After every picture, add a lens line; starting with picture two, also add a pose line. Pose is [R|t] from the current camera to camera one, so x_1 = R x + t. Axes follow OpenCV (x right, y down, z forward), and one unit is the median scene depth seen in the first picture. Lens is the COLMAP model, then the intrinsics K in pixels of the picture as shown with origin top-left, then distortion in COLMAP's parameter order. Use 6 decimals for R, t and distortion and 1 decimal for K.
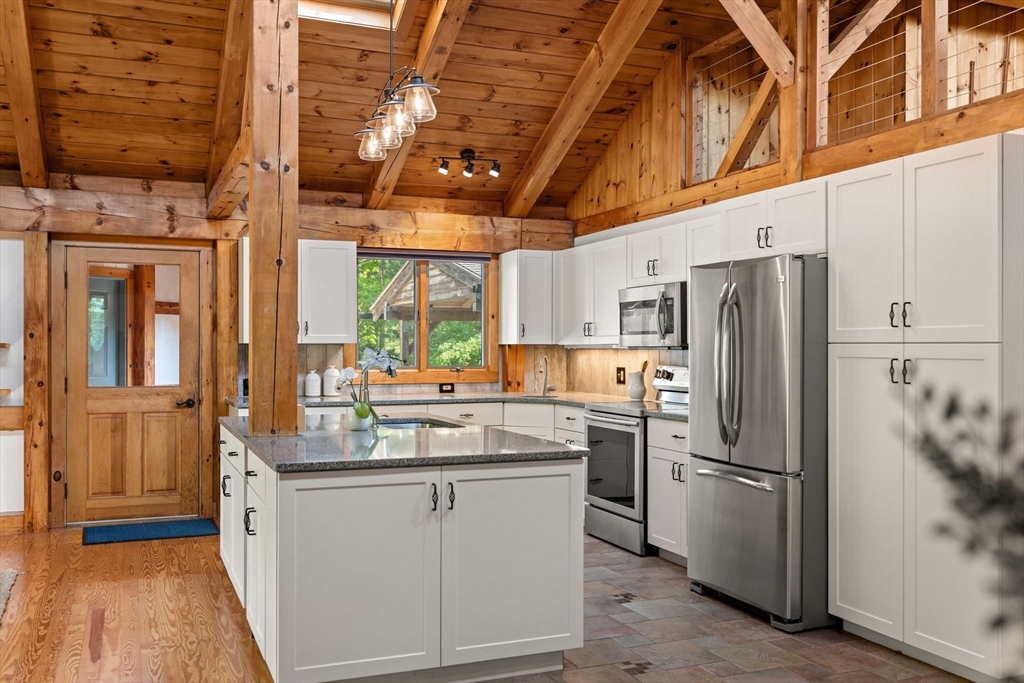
lens RADIAL K [[905.2, 0, 497.0], [0, 905.2, 266.8], [0, 0, 1]] dist [-0.010208, -0.000506]
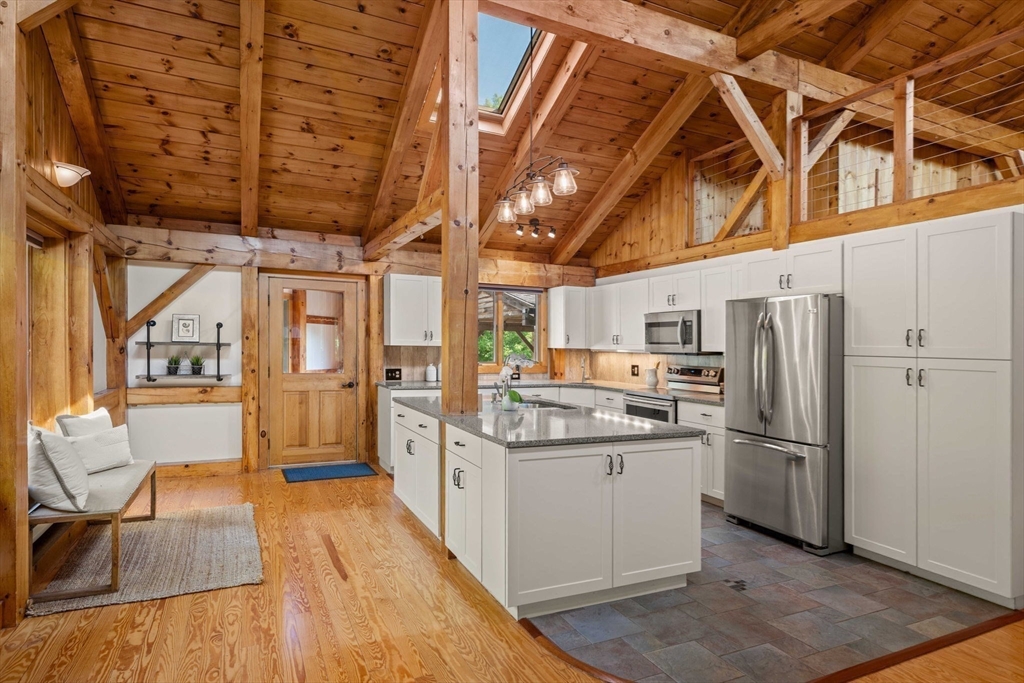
lens RADIAL K [[557.1, 0, 497.9], [0, 557.1, 302.8], [0, 0, 1]] dist [-0.006951, 0.004664]
pose [[0.999001, 0.020285, 0.039807, -0.146950], [-0.020780, 0.999711, 0.012070, 0.000364], [-0.039551, -0.012885, 0.999134, 0.085556]]
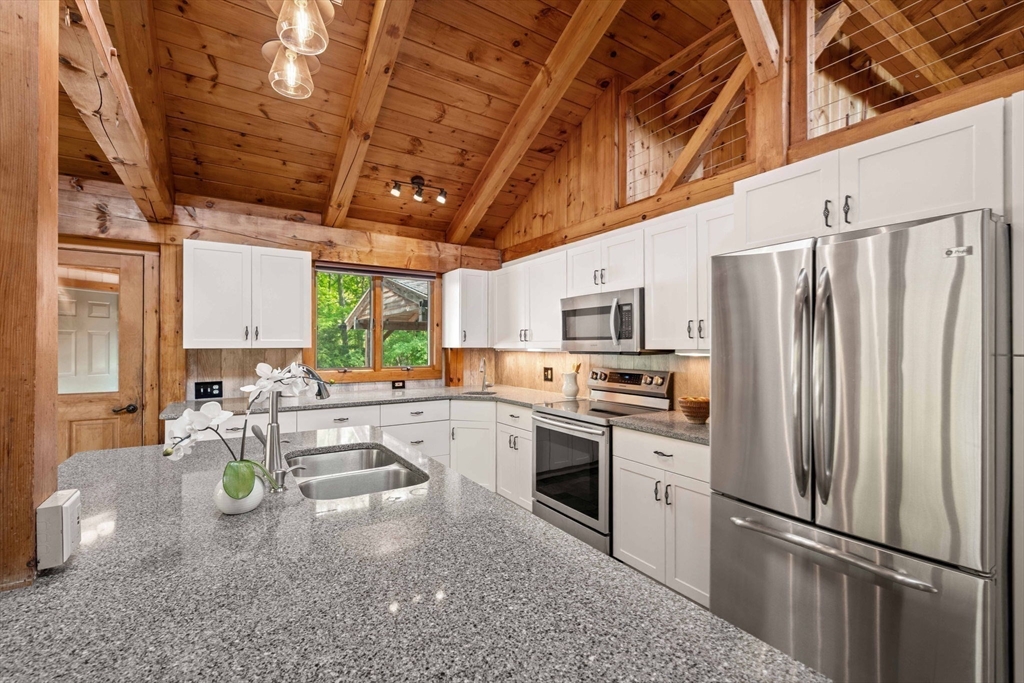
lens RADIAL K [[437.2, 0, 504.1], [0, 437.2, 335.9], [0, 0, 1]] dist [-0.004194, 0.000063]
pose [[0.983247, 0.003513, 0.182243, -0.028896], [-0.015813, 0.997689, 0.066087, 0.036190], [-0.181590, -0.067861, 0.981030, 0.496909]]
